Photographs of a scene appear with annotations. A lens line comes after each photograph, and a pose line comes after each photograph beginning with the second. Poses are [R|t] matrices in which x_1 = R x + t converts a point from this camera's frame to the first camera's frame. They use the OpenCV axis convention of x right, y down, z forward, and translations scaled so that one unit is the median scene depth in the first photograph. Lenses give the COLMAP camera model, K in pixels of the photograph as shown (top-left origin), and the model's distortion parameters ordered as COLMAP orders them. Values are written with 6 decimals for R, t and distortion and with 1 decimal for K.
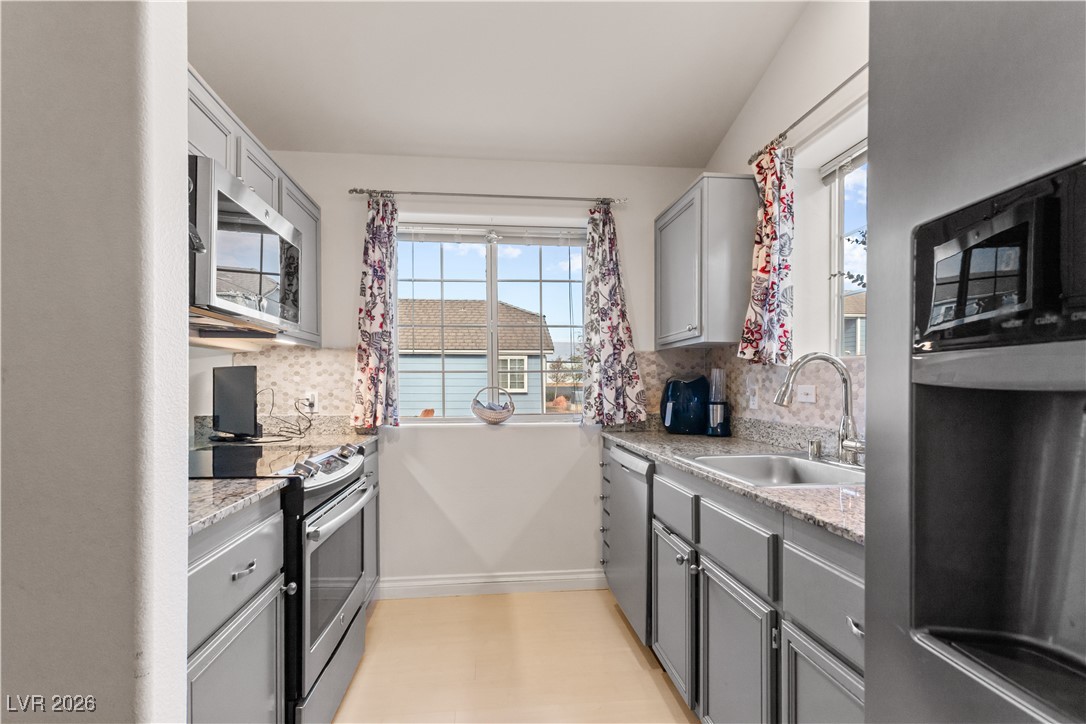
lens RADIAL K [[535.6, 0, 526.3], [0, 535.6, 399.1], [0, 0, 1]] dist [-0.025969, 0.024382]
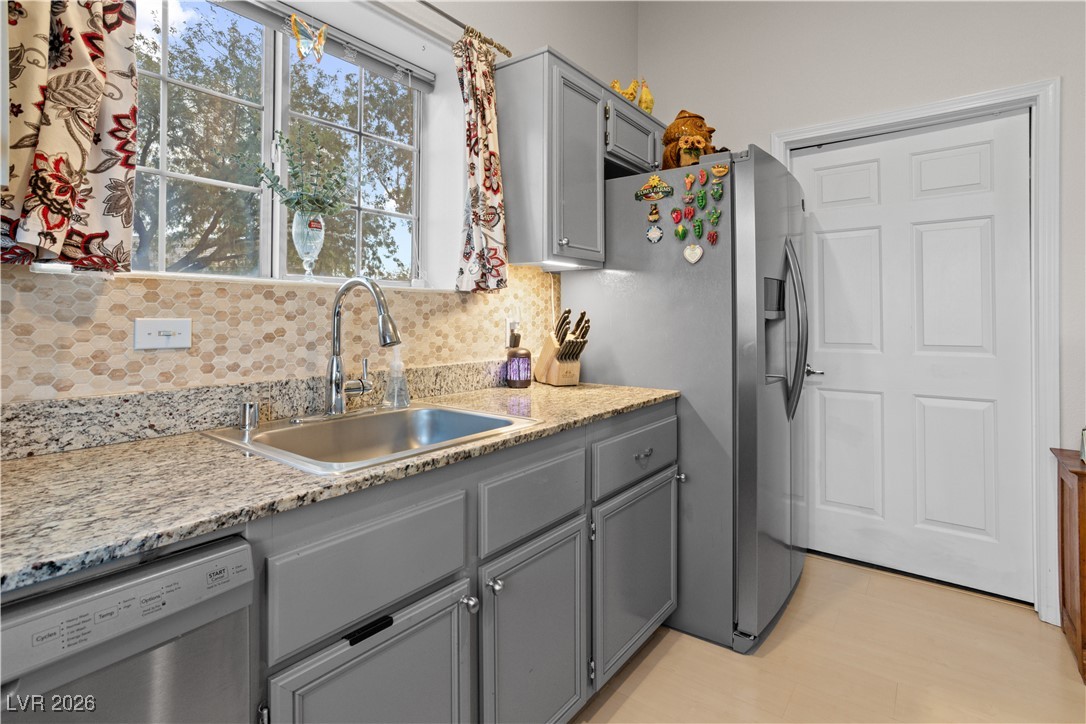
lens RADIAL K [[535.6, 0, 529.5], [0, 535.6, 314.3], [0, 0, 1]] dist [-0.025969, 0.024382]
pose [[-0.738326, 0.001388, 0.674443, -0.117977], [0.015016, 0.999784, 0.014380, -0.027514], [-0.674277, 0.020744, -0.738187, 0.983568]]
